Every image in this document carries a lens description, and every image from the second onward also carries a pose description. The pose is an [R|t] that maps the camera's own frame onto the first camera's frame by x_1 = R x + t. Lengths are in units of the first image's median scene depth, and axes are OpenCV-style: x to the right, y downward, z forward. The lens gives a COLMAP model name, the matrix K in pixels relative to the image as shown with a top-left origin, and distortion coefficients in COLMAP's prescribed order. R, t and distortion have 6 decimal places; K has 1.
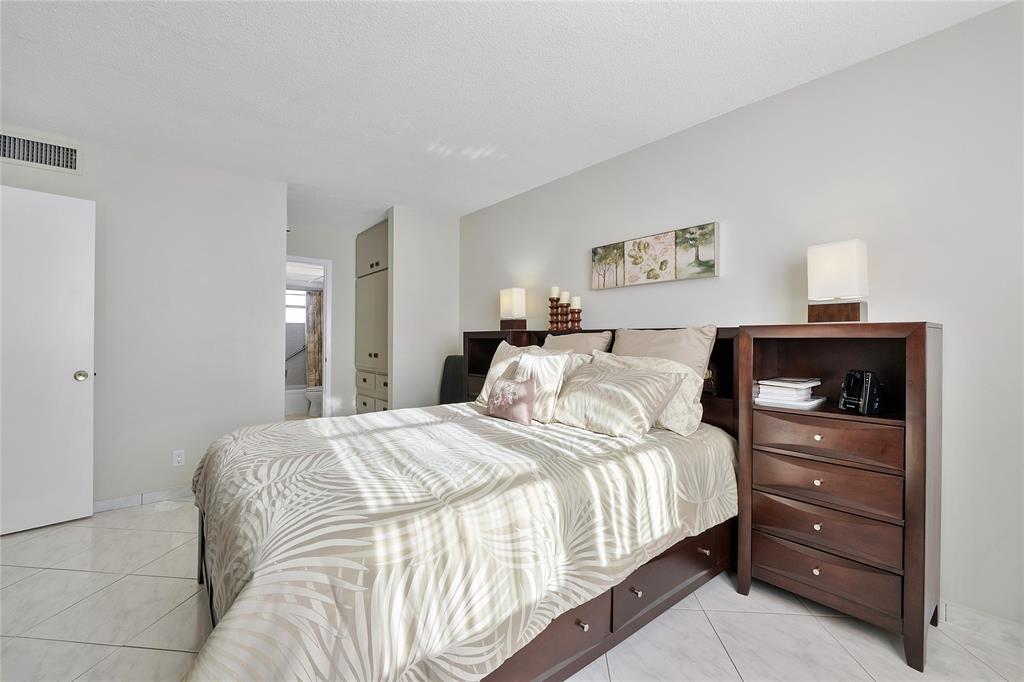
lens RADIAL K [[437.3, 0, 510.4], [0, 437.3, 339.8], [0, 0, 1]] dist [0.001049, 0.000058]
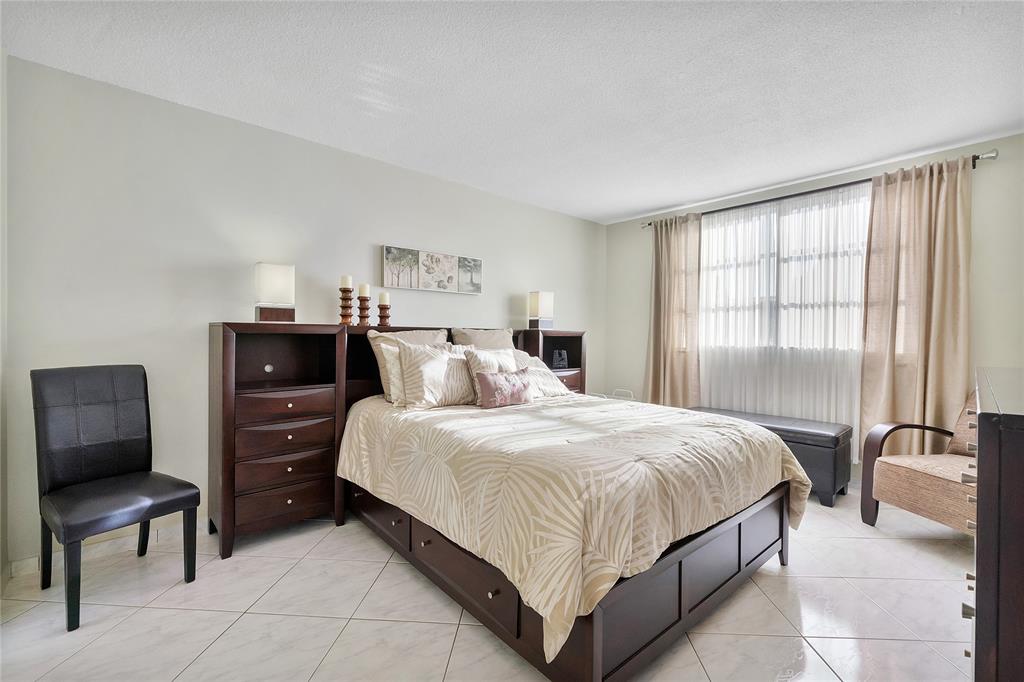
lens RADIAL K [[437.3, 0, 510.0], [0, 437.3, 340.5], [0, 0, 1]] dist [0.001049, 0.000058]
pose [[-0.046127, -0.006215, 0.998916, -0.932665], [0.000306, 0.999981, 0.006236, 0.002989], [-0.998936, 0.000593, -0.046124, 0.853920]]
